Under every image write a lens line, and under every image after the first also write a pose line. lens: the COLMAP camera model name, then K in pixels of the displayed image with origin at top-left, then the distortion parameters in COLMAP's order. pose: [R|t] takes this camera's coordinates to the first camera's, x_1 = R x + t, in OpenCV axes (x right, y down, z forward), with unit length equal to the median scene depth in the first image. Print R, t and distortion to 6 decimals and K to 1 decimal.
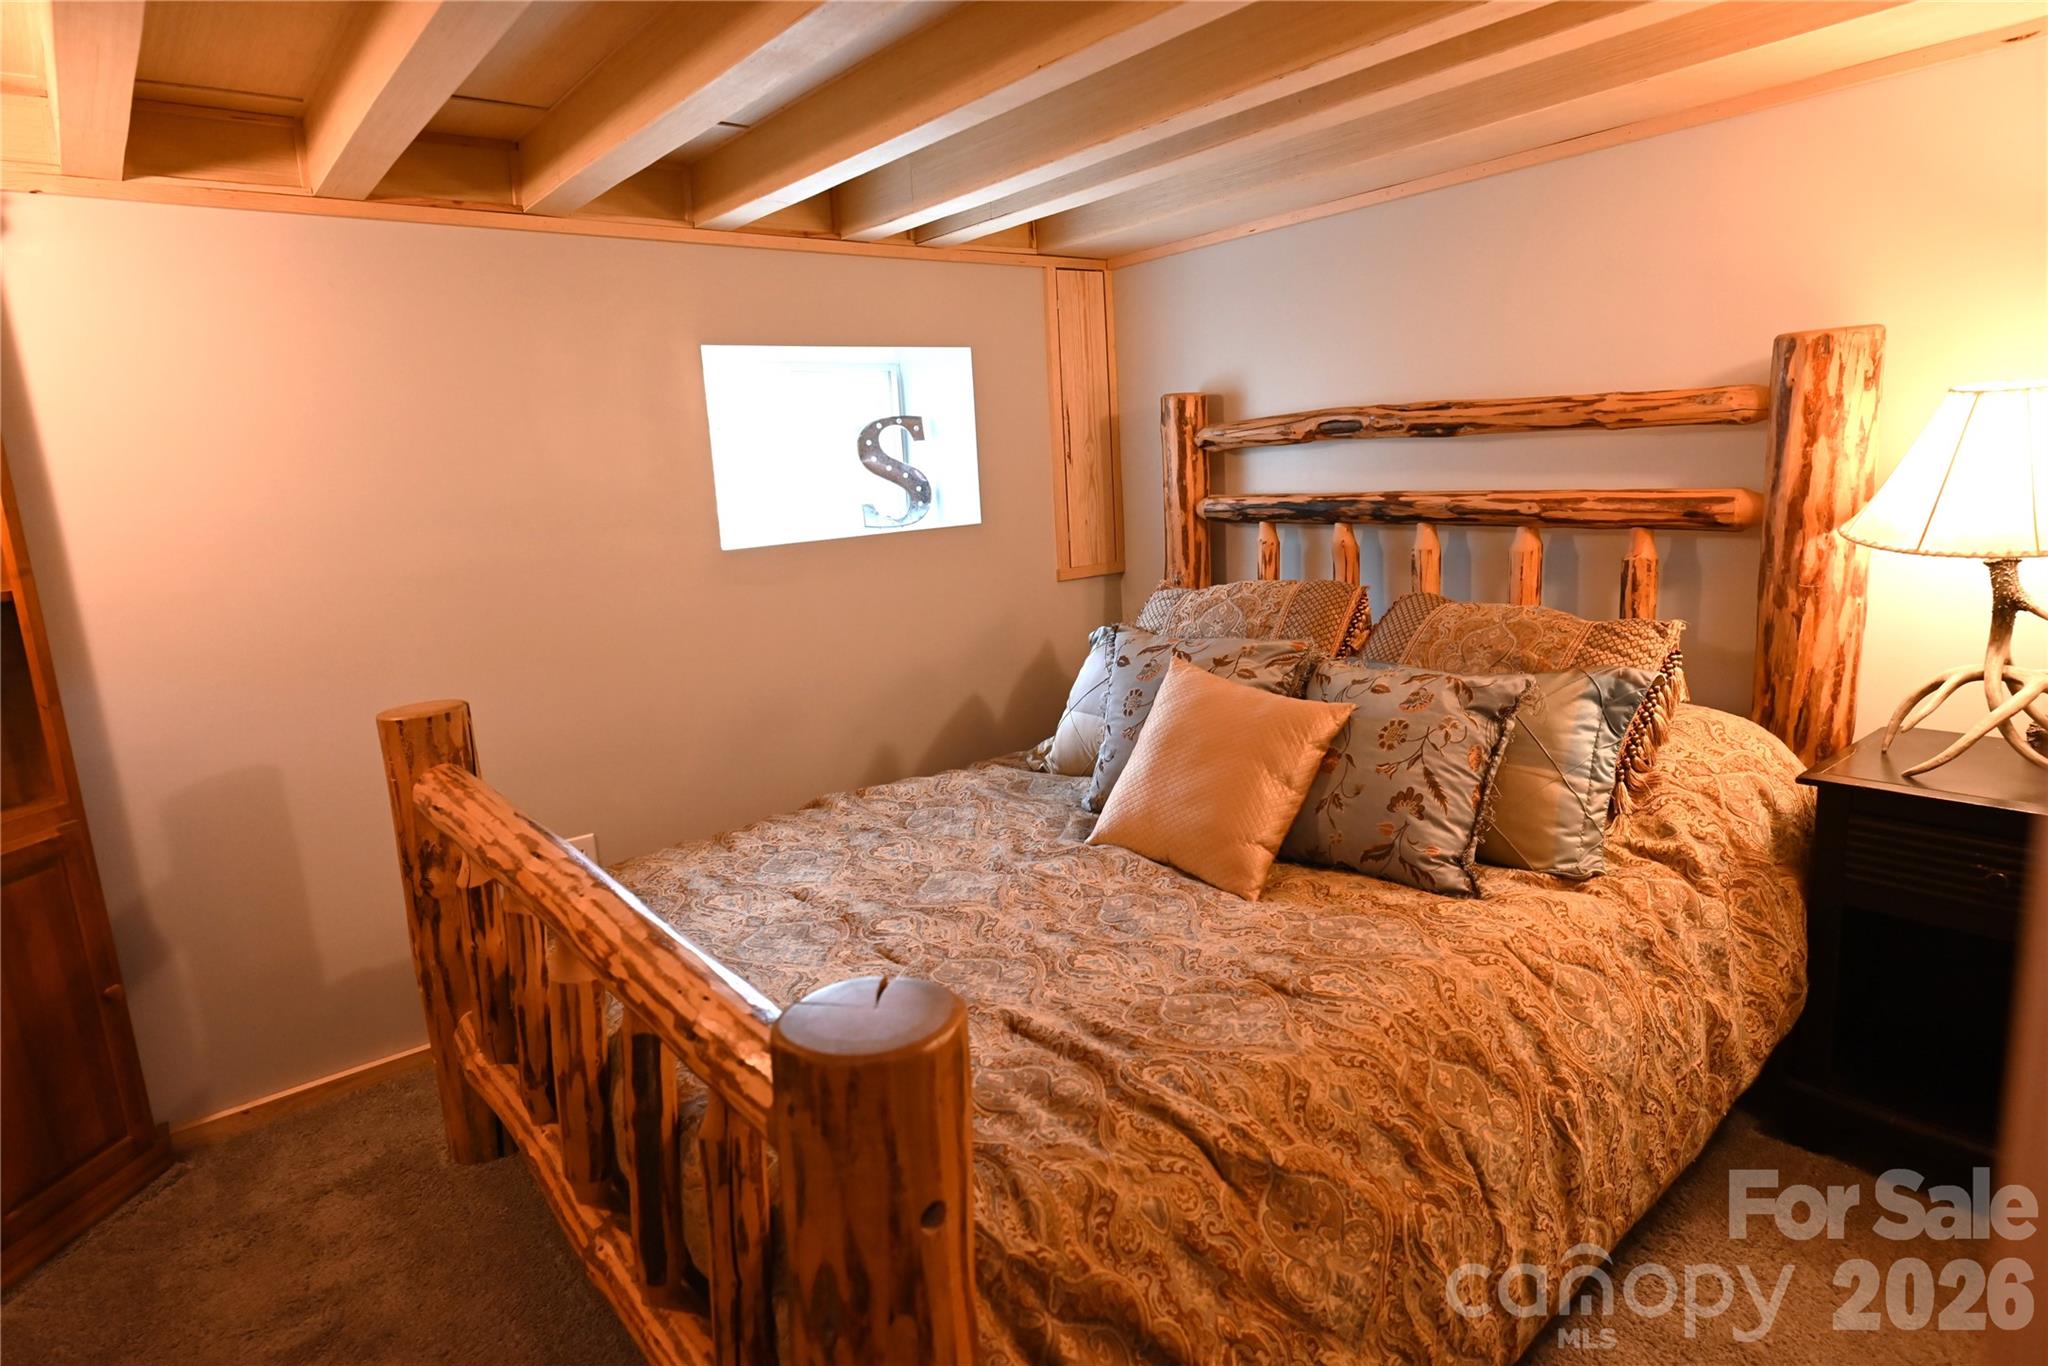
lens RADIAL K [[1159.6, 0, 1025.4], [0, 1159.6, 679.1], [0, 0, 1]] dist [-0.001469, 0.002376]
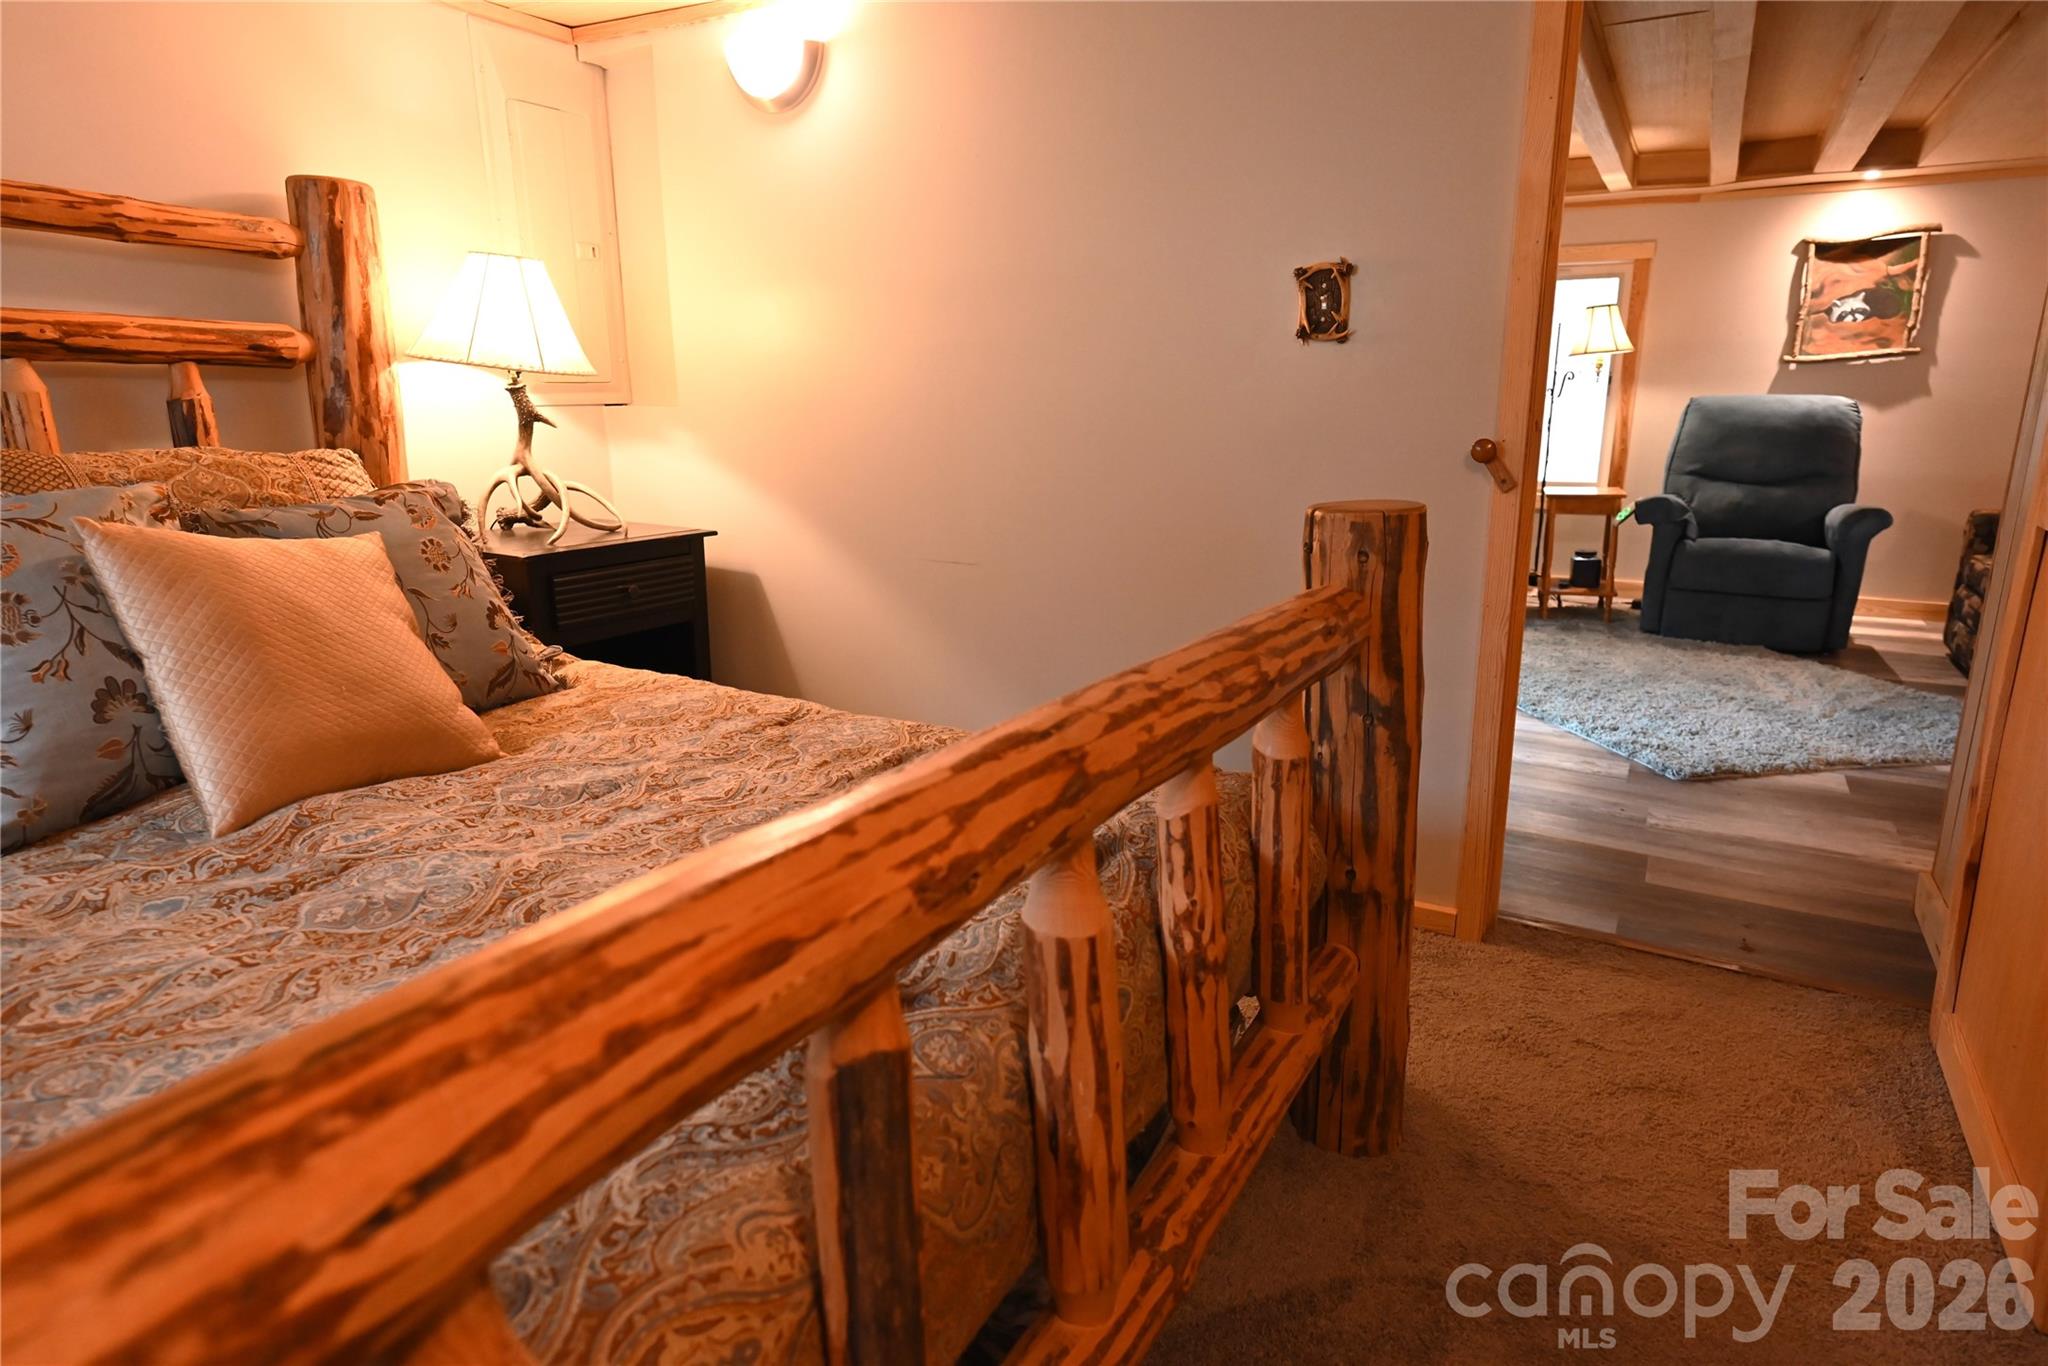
lens RADIAL K [[1159.6, 0, 1027.4], [0, 1159.6, 684.7], [0, 0, 1]] dist [-0.001469, 0.002376]
pose [[-0.373677, -0.163297, 0.913071, -0.618961], [0.194732, 0.948632, 0.249352, 0.008585], [-0.906888, 0.270981, -0.322683, 0.839964]]
